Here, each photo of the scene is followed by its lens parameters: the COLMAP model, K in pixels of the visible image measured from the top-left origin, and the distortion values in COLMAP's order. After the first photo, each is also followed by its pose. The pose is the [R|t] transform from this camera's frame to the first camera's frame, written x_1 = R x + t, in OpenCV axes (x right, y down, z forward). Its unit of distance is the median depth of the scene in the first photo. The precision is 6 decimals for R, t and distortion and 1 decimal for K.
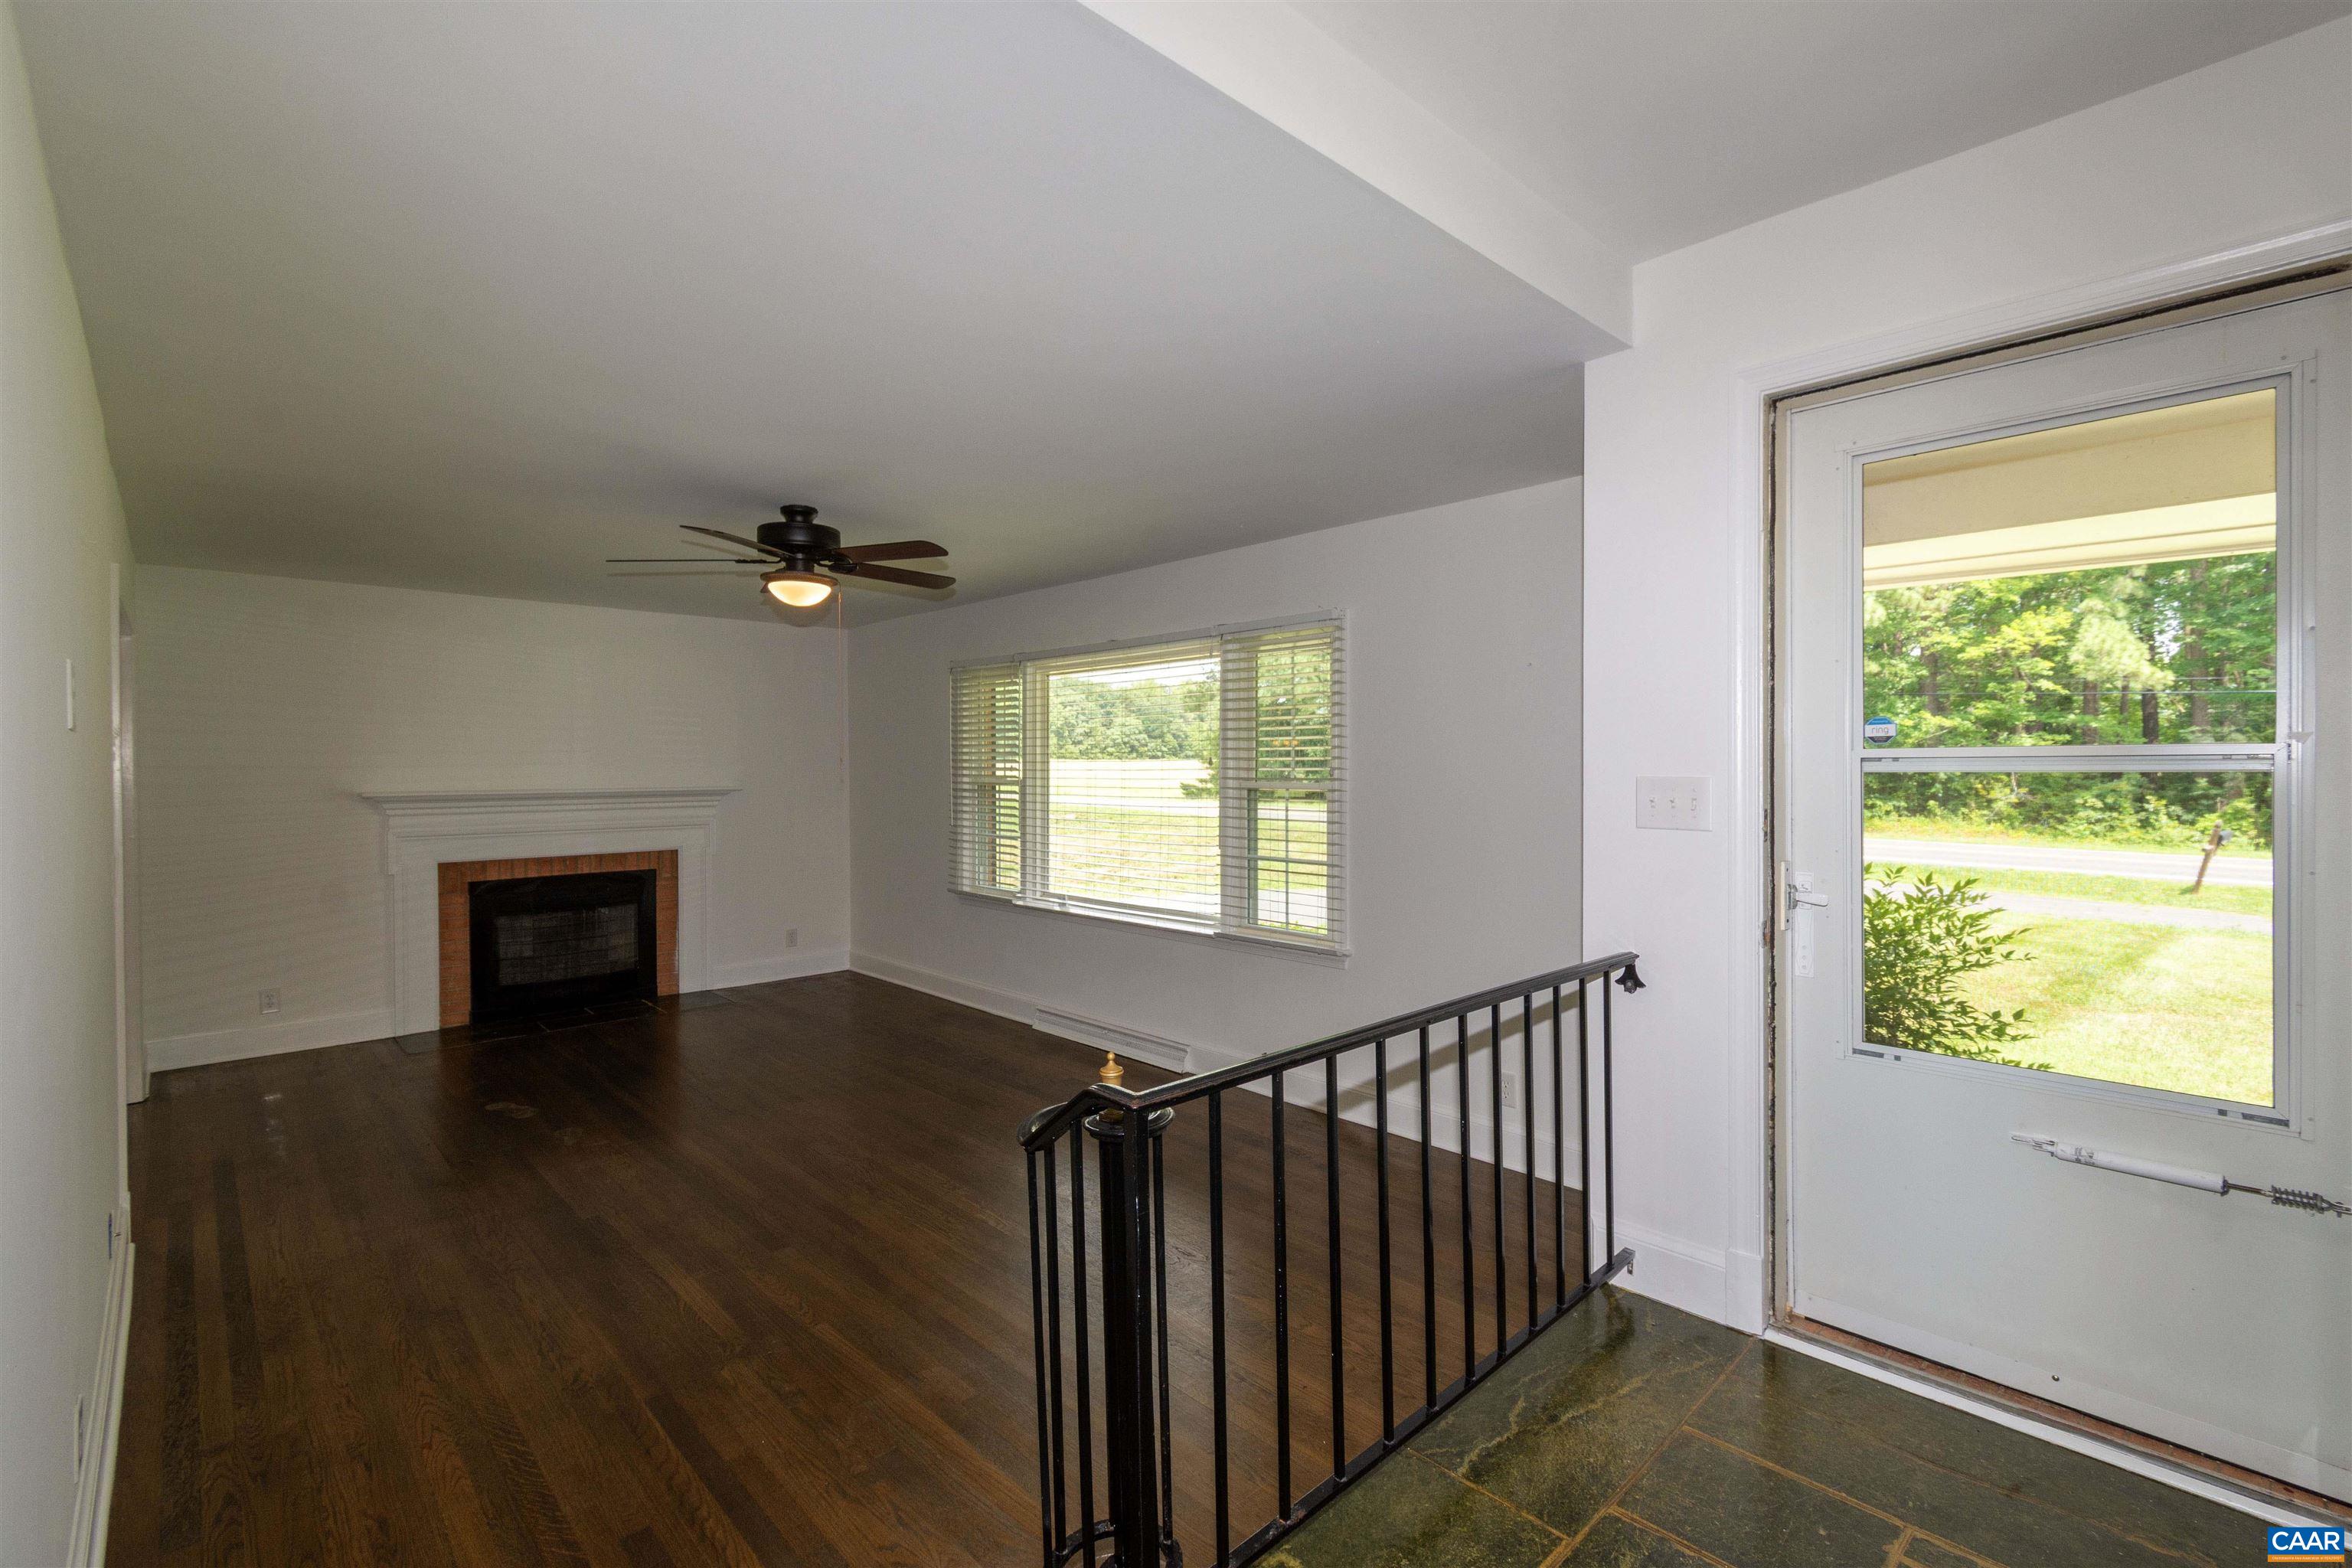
lens RADIAL K [[1037.1, 0, 1175.3], [0, 1037.1, 773.9], [0, 0, 1]] dist [0.004724, -0.001197]
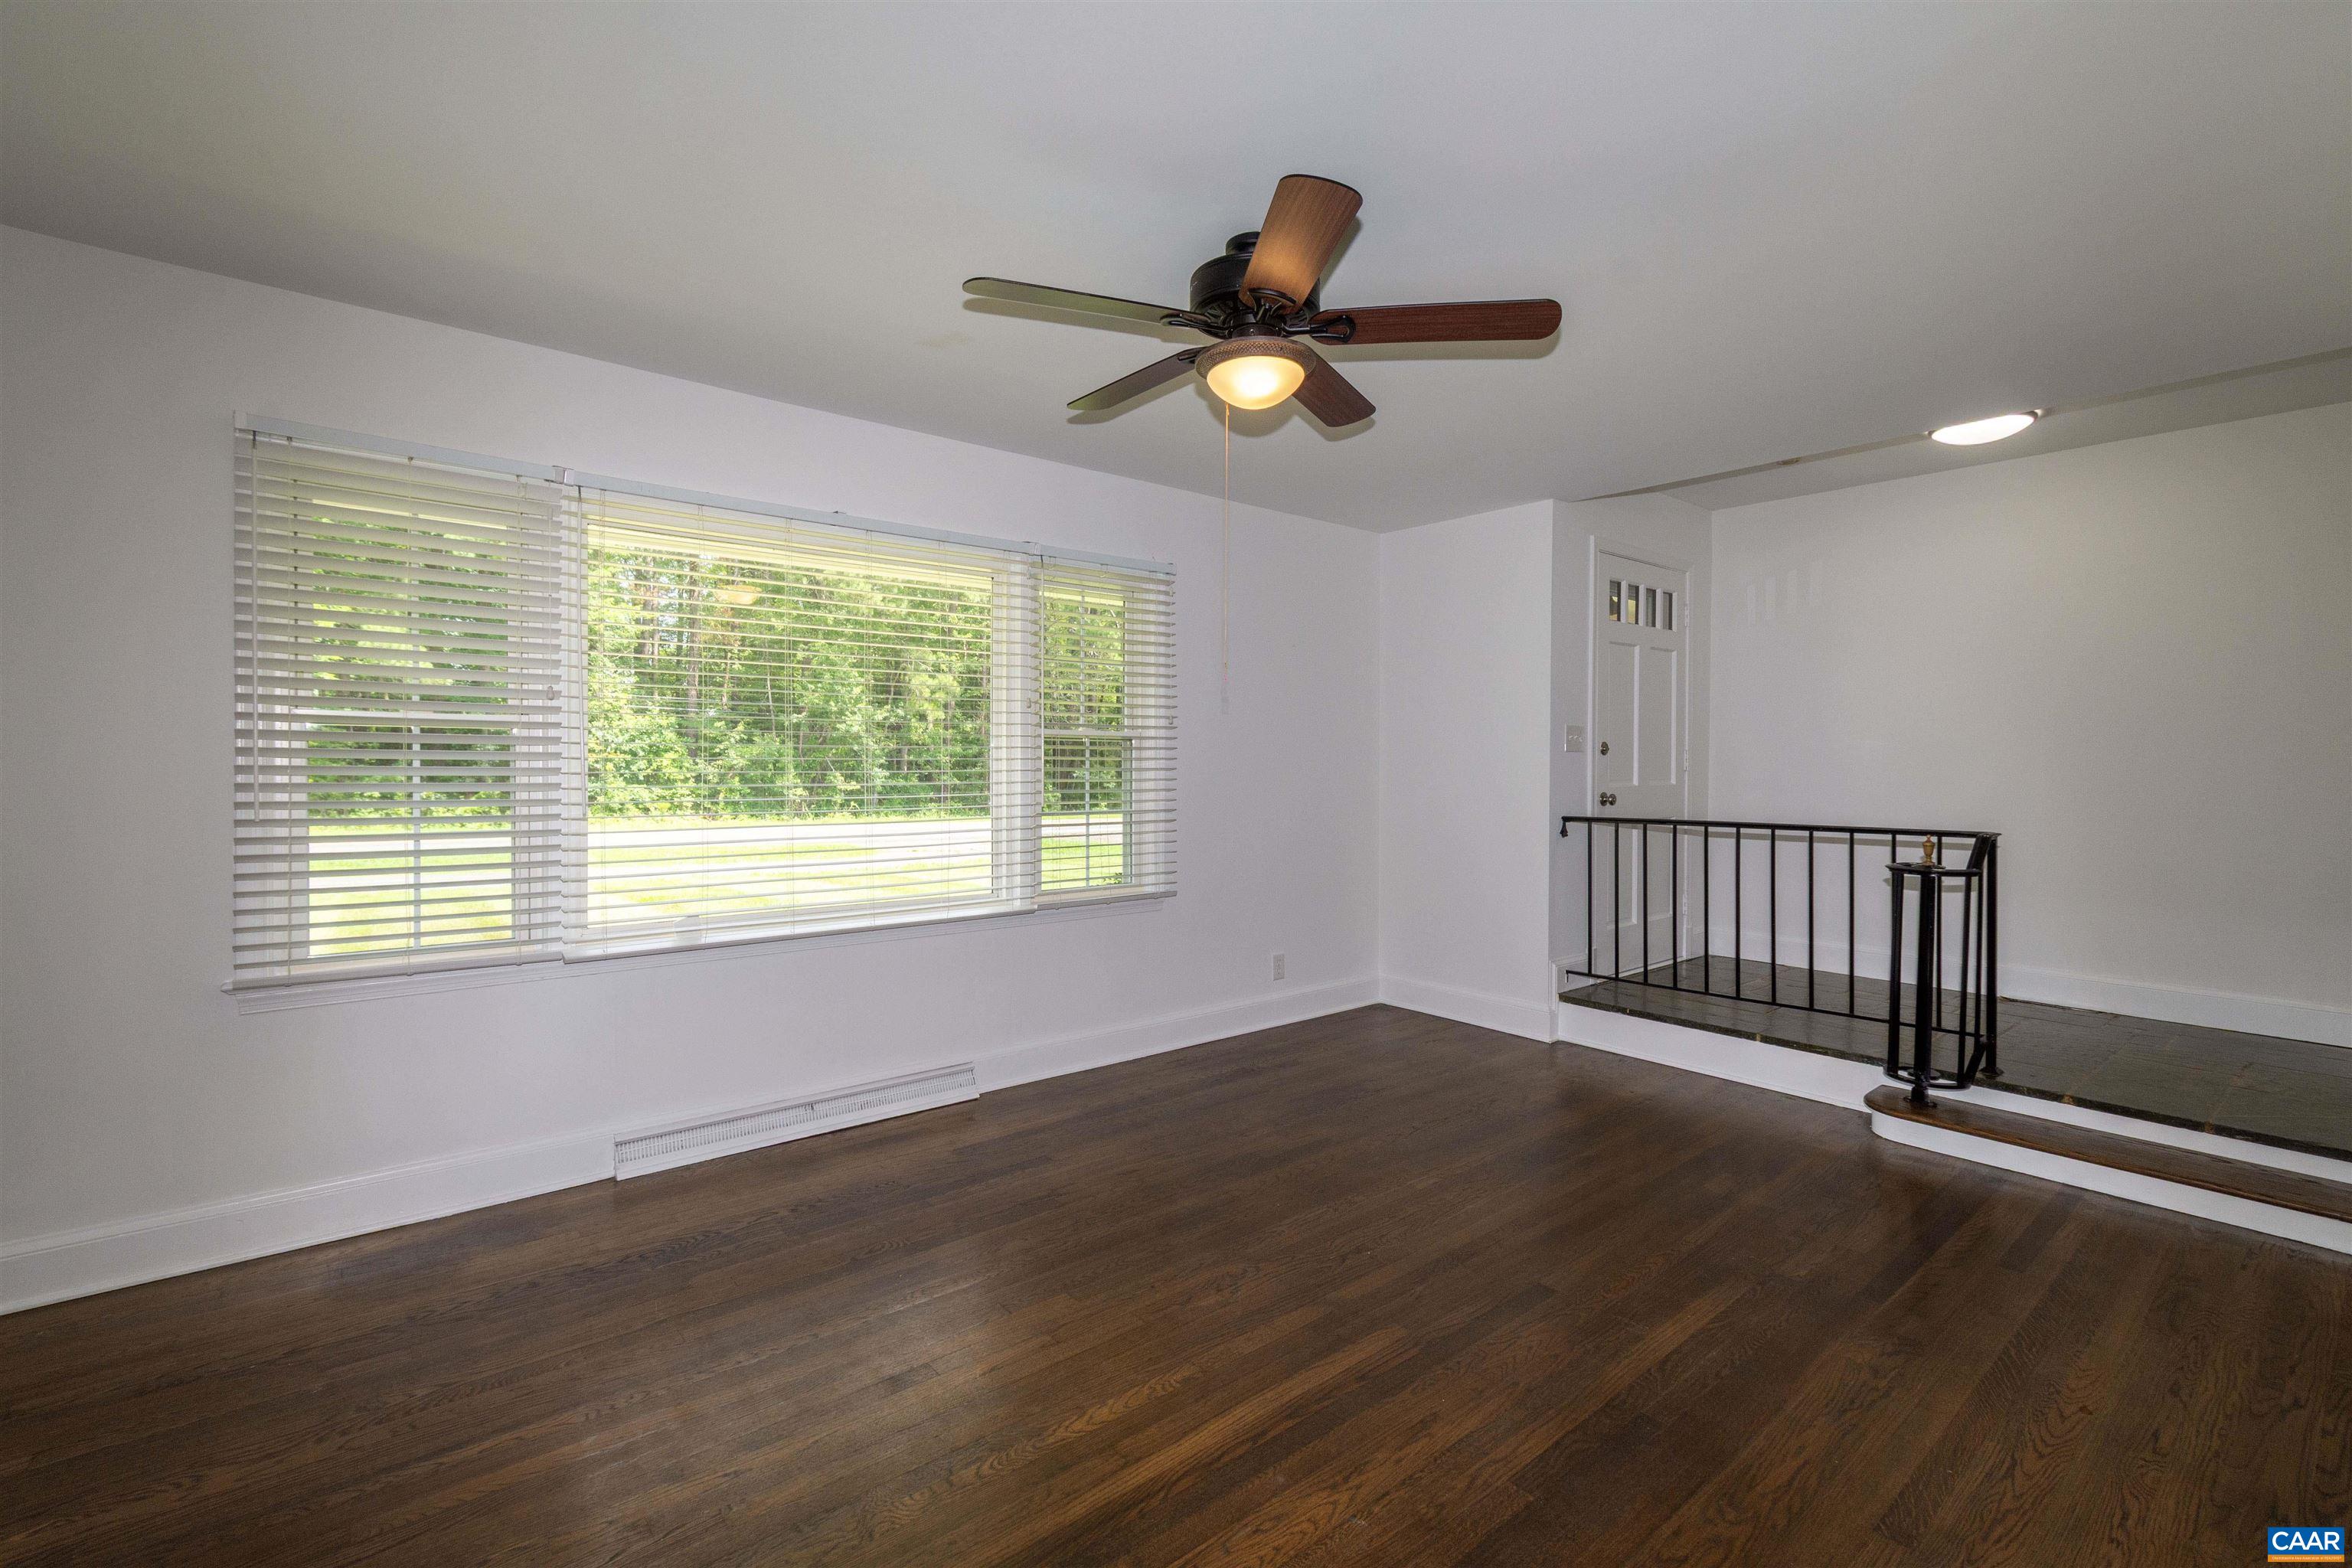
lens RADIAL K [[1037.1, 0, 1183.1], [0, 1037.1, 771.6], [0, 0, 1]] dist [0.004724, -0.001197]
pose [[0.062260, -0.003866, 0.998052, -0.640820], [0.004130, 0.999985, 0.003616, 0.032942], [-0.998051, 0.003897, 0.062275, 0.662487]]
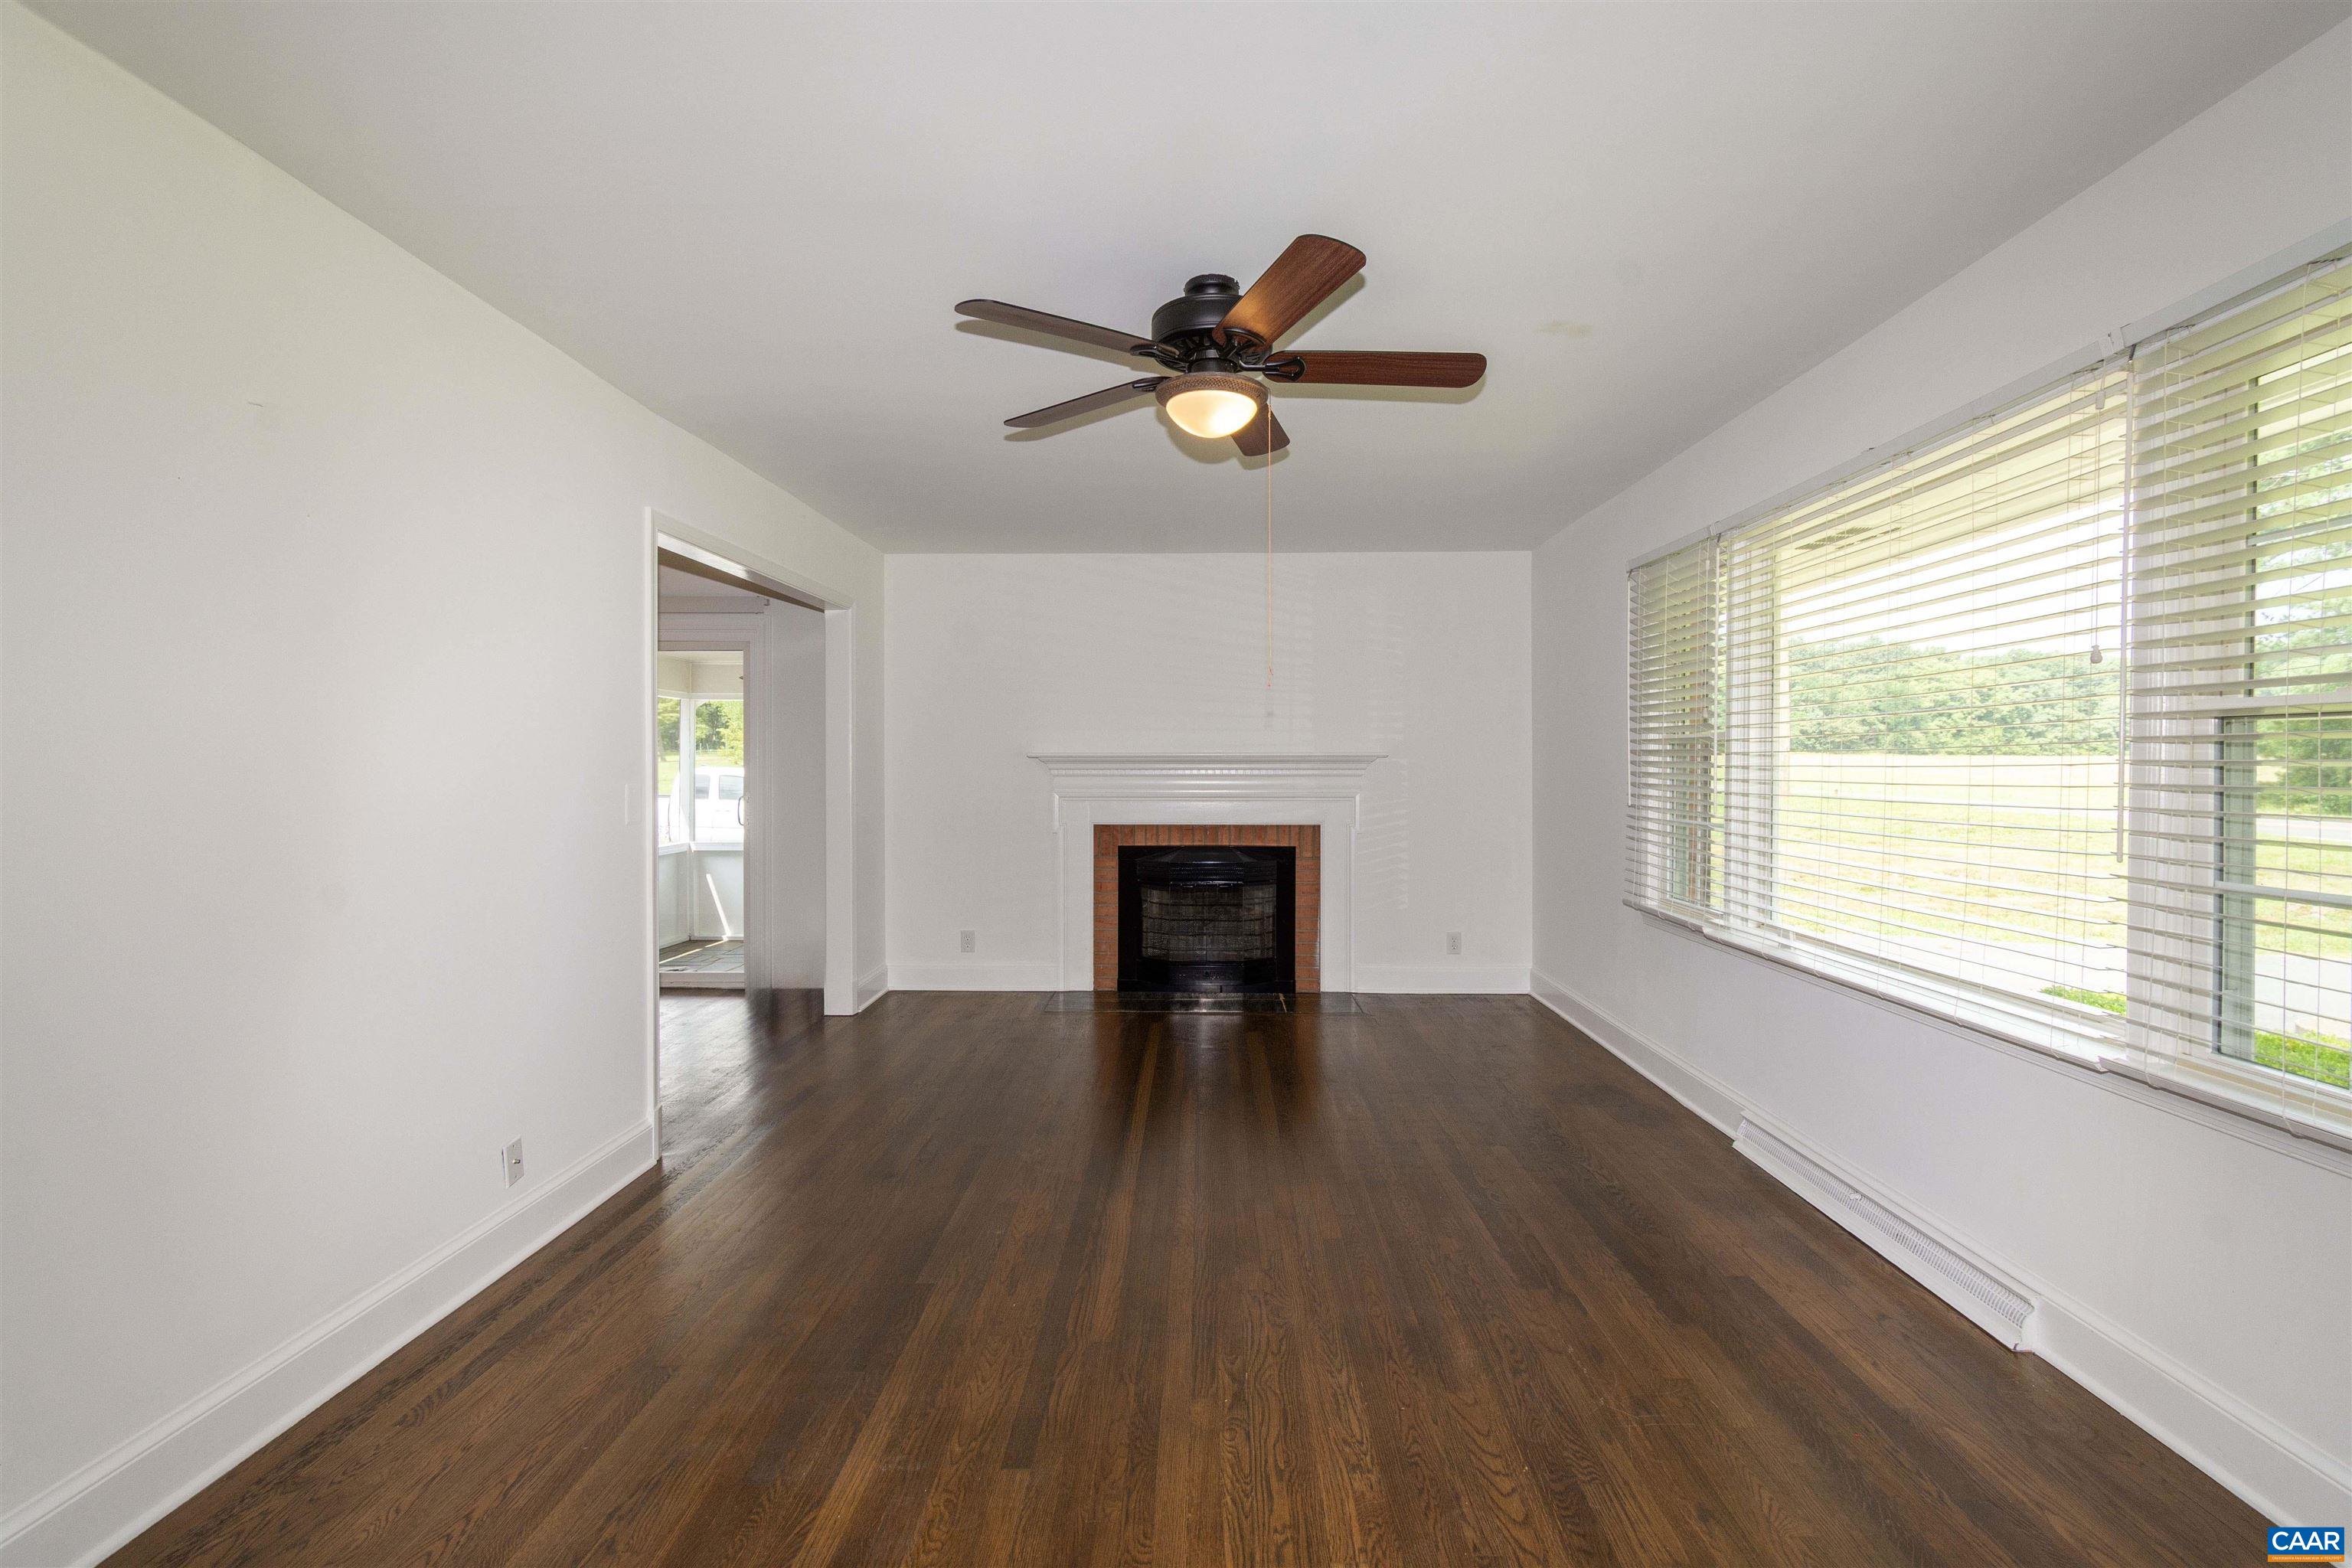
lens RADIAL K [[1037.1, 0, 1184.3], [0, 1037.1, 780.2], [0, 0, 1]] dist [0.004724, -0.001197]
pose [[0.709065, 0.014646, -0.704991, 0.054893], [-0.009474, 0.999892, 0.011244, 0.030465], [0.705080, -0.001294, 0.709127, 0.349456]]
